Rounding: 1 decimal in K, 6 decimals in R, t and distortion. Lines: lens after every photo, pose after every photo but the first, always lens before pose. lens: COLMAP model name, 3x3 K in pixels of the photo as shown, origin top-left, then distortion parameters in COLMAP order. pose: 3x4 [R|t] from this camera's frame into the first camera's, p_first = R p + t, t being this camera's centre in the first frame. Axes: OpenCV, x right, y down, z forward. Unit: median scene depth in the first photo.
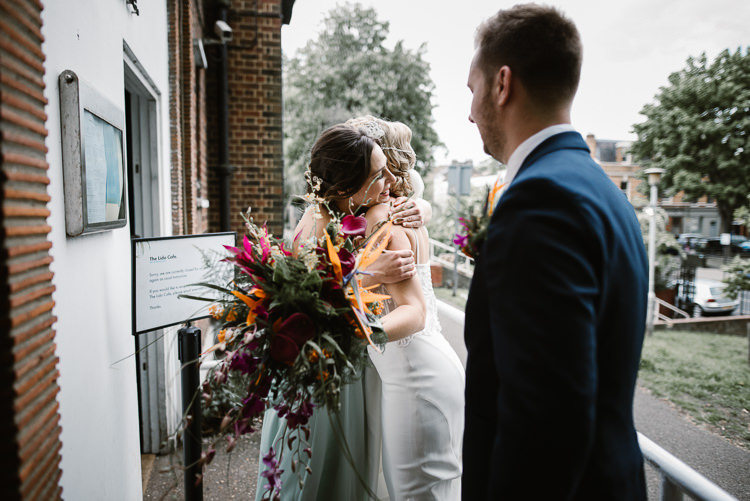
lens RADIAL K [[518.4, 0, 375.0], [0, 518.4, 250.5], [0, 0, 1]] dist [-0.057502, 0.049905]
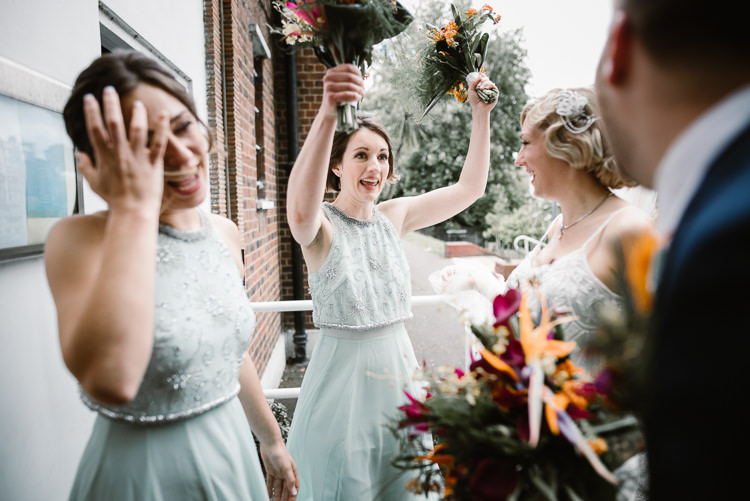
lens RADIAL K [[518.4, 0, 375.0], [0, 518.4, 250.5], [0, 0, 1]] dist [-0.057502, 0.049905]
pose [[0.983981, -0.003689, -0.178237, 0.018194], [0.005335, 0.999947, 0.008755, -0.013547], [0.178195, -0.009566, 0.983949, 0.102636]]
